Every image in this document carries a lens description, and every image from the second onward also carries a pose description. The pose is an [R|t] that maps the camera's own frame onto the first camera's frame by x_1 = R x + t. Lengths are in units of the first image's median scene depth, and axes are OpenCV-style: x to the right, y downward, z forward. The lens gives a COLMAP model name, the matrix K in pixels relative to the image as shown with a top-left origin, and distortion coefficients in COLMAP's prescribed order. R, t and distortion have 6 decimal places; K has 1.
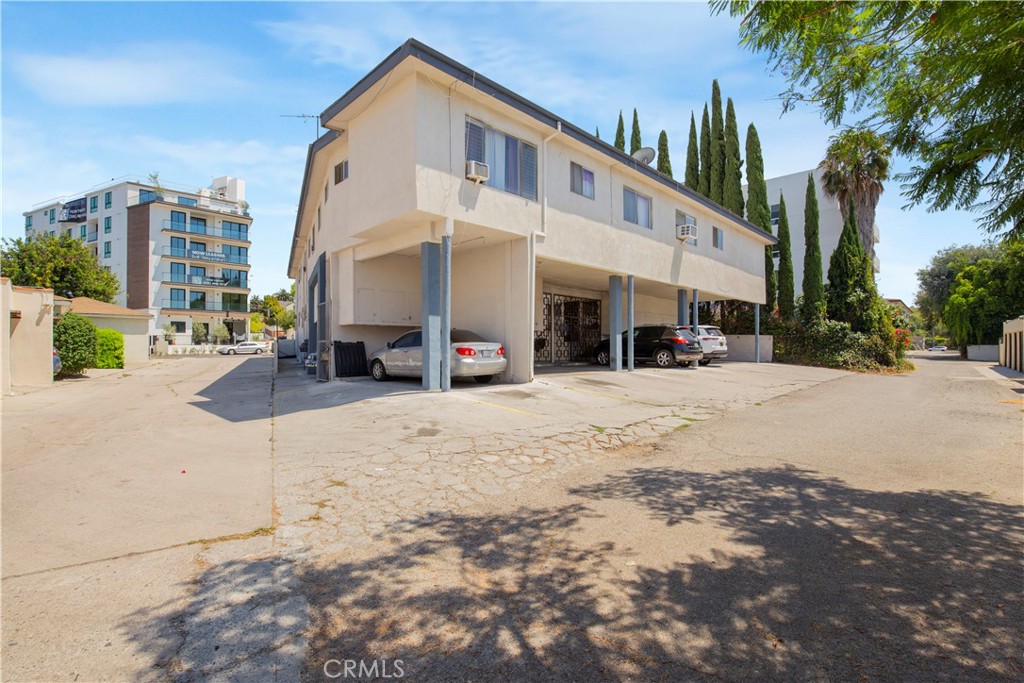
lens RADIAL K [[470.7, 0, 512.0], [0, 470.7, 341.5], [0, 0, 1]] dist [-0.033288, -0.000169]
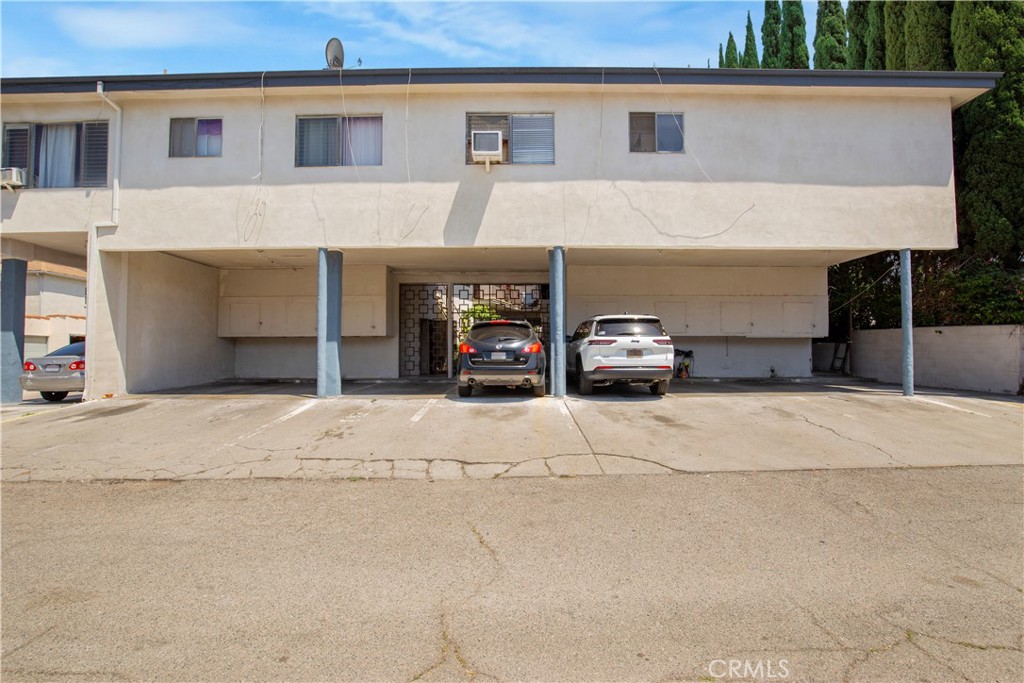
lens RADIAL K [[363.4, 0, 512.0], [0, 363.4, 341.5], [0, 0, 1]] dist [-0.011592, 0.000015]
pose [[0.704948, -0.017636, -0.709040, 0.804490], [0.015394, 0.999836, -0.009564, -0.005076], [0.709092, -0.004172, 0.705104, 0.849144]]
